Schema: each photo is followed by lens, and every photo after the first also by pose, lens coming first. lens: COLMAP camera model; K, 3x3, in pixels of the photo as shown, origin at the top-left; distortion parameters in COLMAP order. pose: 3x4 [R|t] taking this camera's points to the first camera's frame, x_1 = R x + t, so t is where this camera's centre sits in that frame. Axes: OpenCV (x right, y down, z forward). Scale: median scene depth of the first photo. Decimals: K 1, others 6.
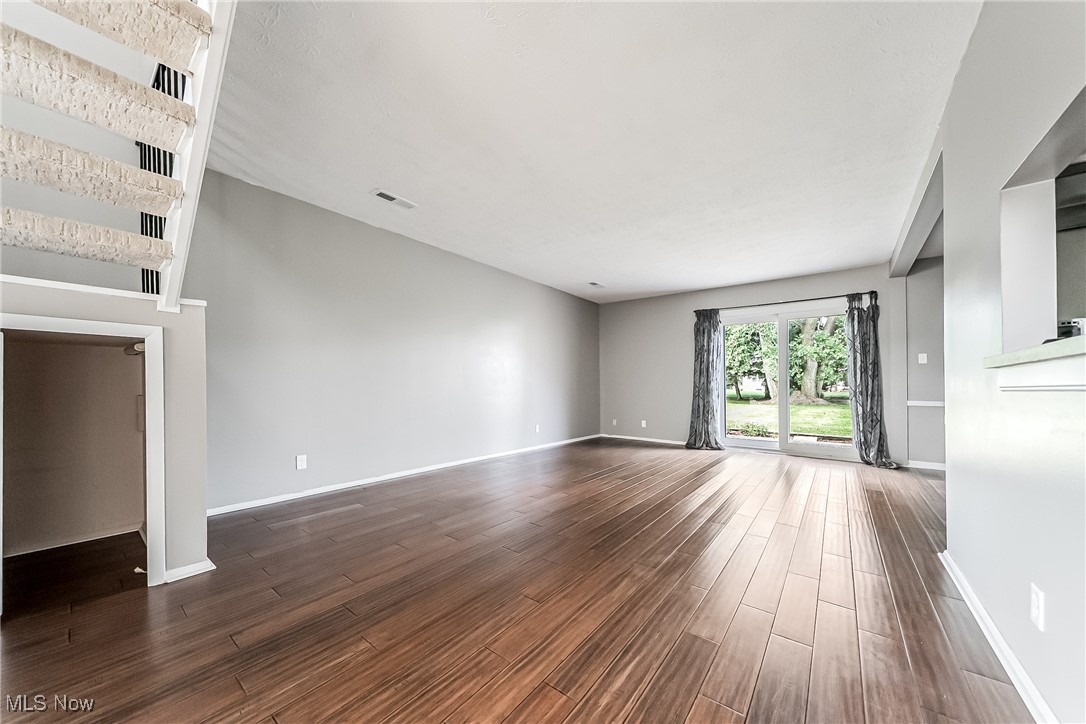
lens RADIAL K [[371.5, 0, 541.0], [0, 371.5, 389.6], [0, 0, 1]] dist [0.000360, 0.000488]
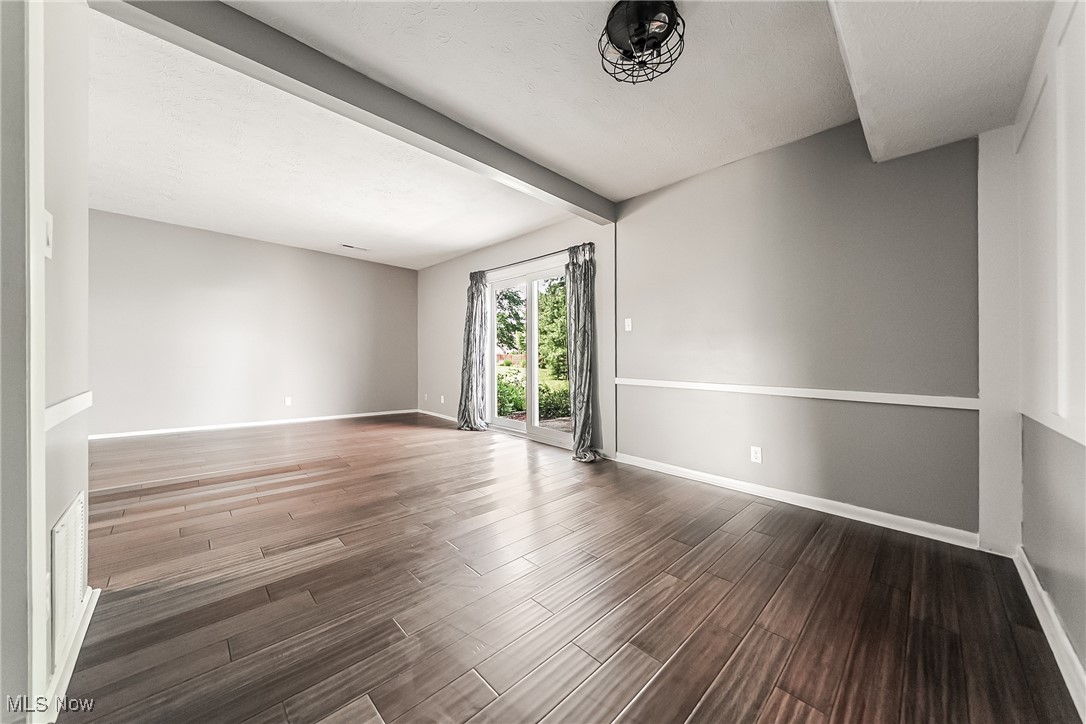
lens RADIAL K [[371.5, 0, 534.3], [0, 371.5, 357.3], [0, 0, 1]] dist [0.000360, 0.000488]
pose [[0.990395, 0.013254, -0.137633, 0.736922], [-0.015679, 0.999740, -0.016547, 0.001121], [0.137378, 0.018546, 0.990345, 0.151461]]
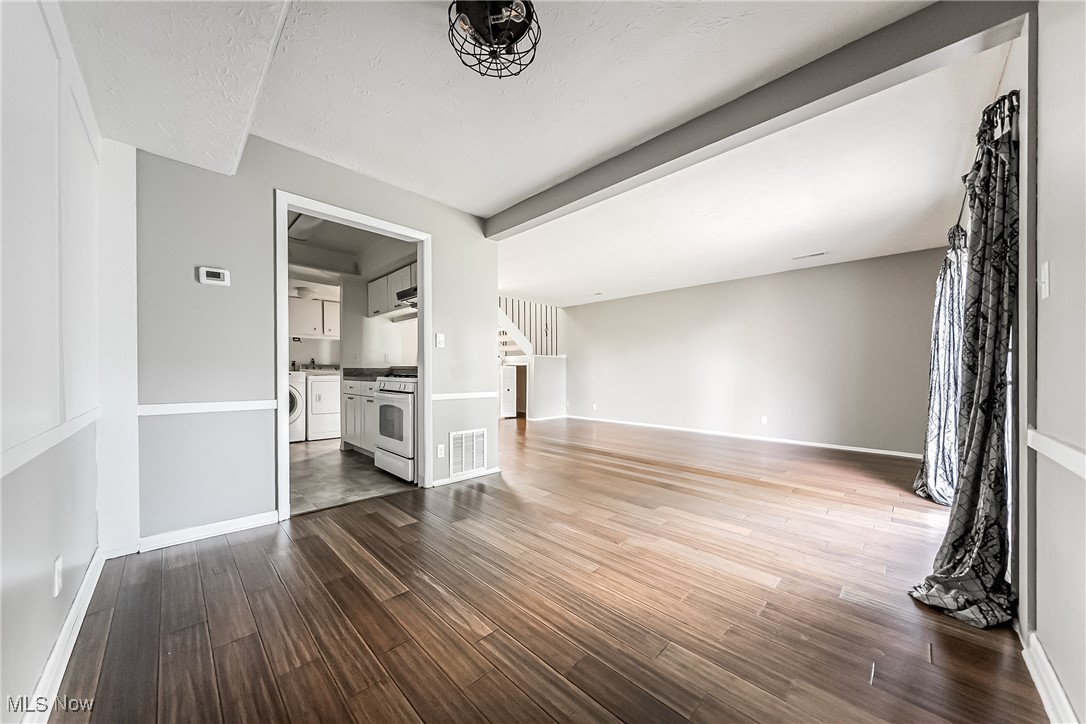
lens RADIAL K [[371.5, 0, 554.9], [0, 371.5, 381.5], [0, 0, 1]] dist [0.000360, 0.000488]
pose [[-0.084082, 0.017099, -0.996312, 1.044592], [-0.019489, 0.999633, 0.018801, -0.005916], [0.996268, 0.020998, -0.083718, 0.517815]]
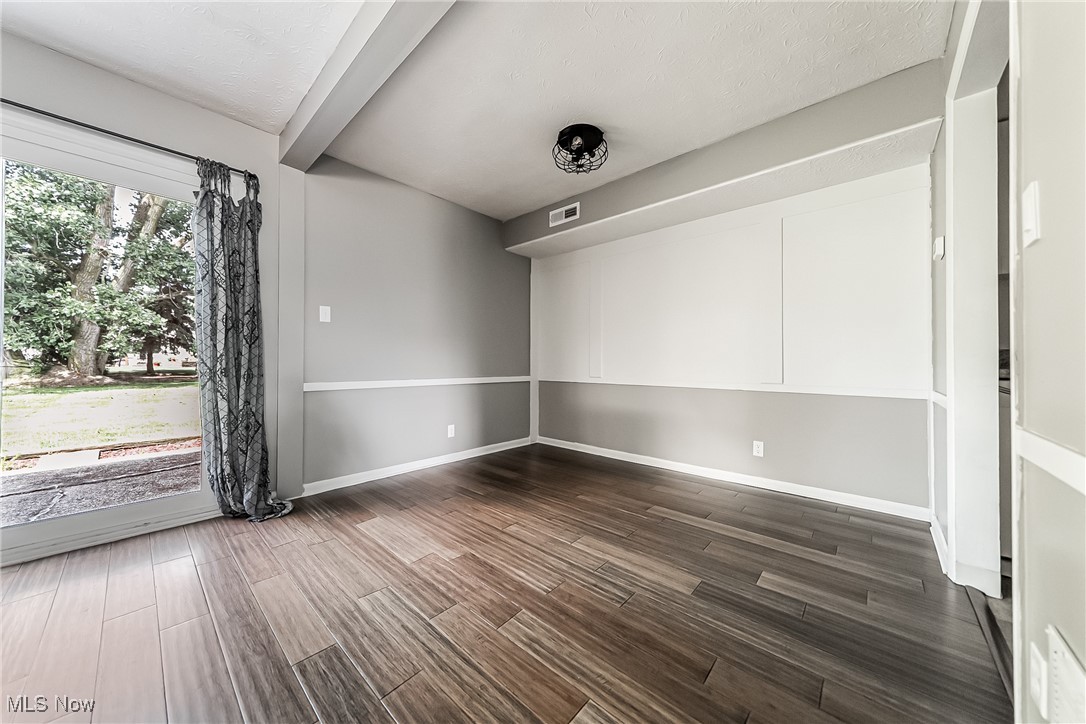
lens RADIAL K [[371.5, 0, 550.4], [0, 371.5, 352.3], [0, 0, 1]] dist [0.000360, 0.000488]
pose [[0.048768, 0.024661, 0.998506, 0.337236], [0.005515, 0.999673, -0.024959, -0.002079], [-0.998795, 0.006724, 0.048616, 0.468140]]
